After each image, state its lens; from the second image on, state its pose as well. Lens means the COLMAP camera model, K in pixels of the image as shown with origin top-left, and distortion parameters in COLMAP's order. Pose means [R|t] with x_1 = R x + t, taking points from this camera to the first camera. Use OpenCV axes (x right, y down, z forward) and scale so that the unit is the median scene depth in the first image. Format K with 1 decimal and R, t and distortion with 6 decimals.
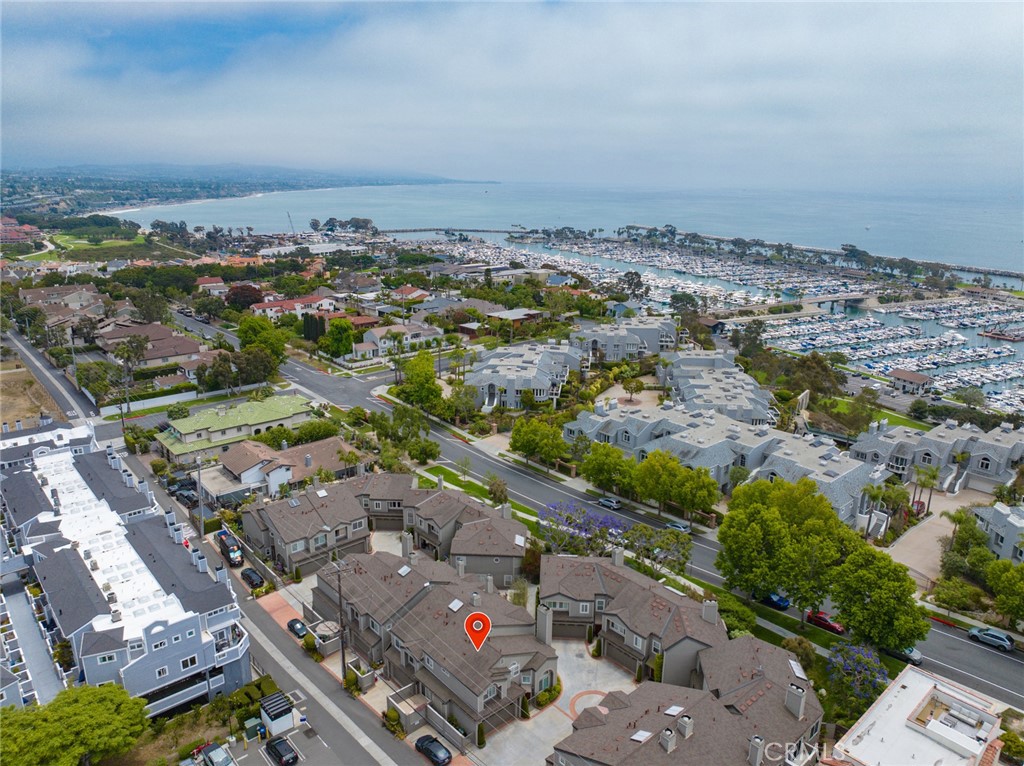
lens RADIAL K [[728.9, 0, 509.9], [0, 728.9, 379.0], [0, 0, 1]] dist [-0.023912, -0.006282]
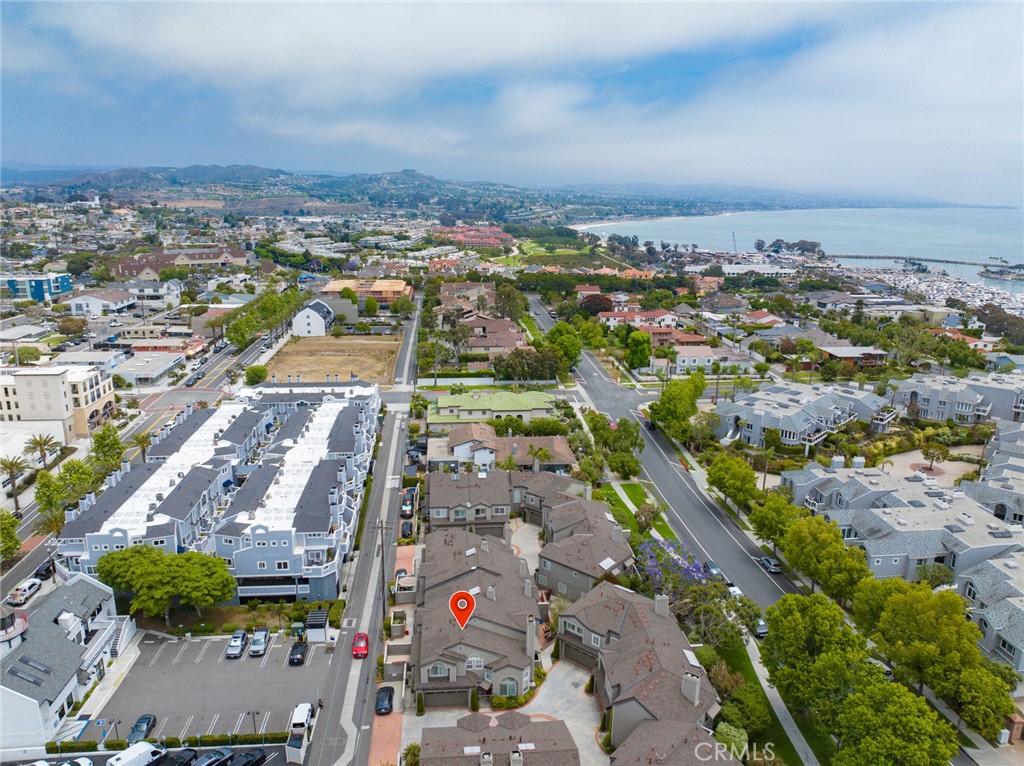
lens RADIAL K [[728.9, 0, 512.1], [0, 728.9, 381.4], [0, 0, 1]] dist [-0.023912, -0.006282]
pose [[0.809062, 0.149825, -0.568305, 0.241484], [-0.162843, 0.986249, 0.028180, -0.014711], [0.564713, 0.069746, 0.822335, 0.059665]]
